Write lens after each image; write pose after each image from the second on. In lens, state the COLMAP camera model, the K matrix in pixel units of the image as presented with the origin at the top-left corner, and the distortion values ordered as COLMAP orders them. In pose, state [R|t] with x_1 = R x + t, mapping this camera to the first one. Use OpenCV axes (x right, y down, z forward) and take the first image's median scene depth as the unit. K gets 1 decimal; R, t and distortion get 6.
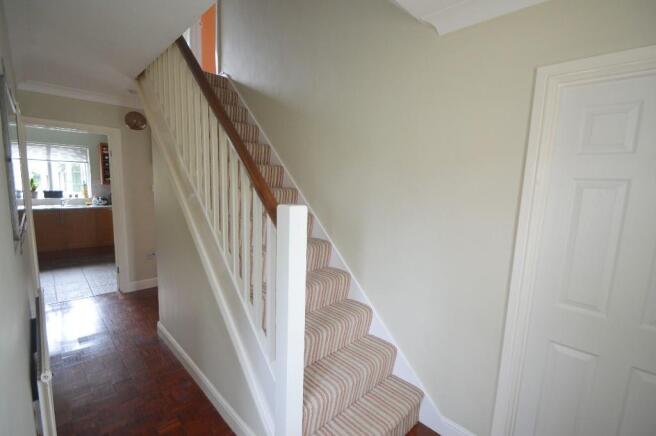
lens RADIAL K [[292.8, 0, 327.4], [0, 292.8, 220.1], [0, 0, 1]] dist [-0.016868, -0.000586]
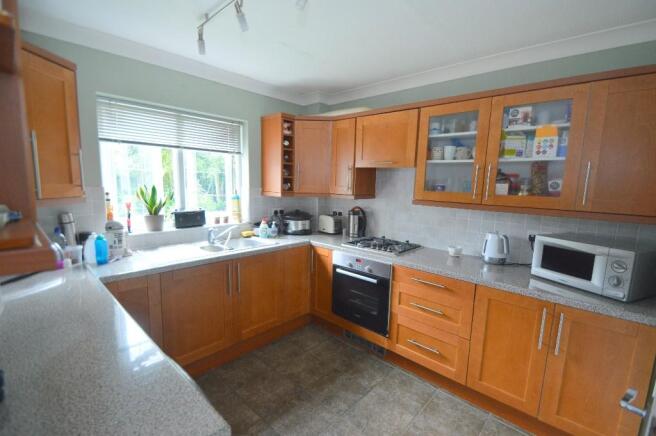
lens RADIAL K [[292.8, 0, 328.0], [0, 292.8, 218.5], [0, 0, 1]] dist [-0.016868, -0.000586]
pose [[0.998616, -0.016947, 0.049786, -0.735453], [0.016678, 0.999844, 0.005812, -0.088672], [-0.049877, -0.004973, 0.998743, 0.498782]]
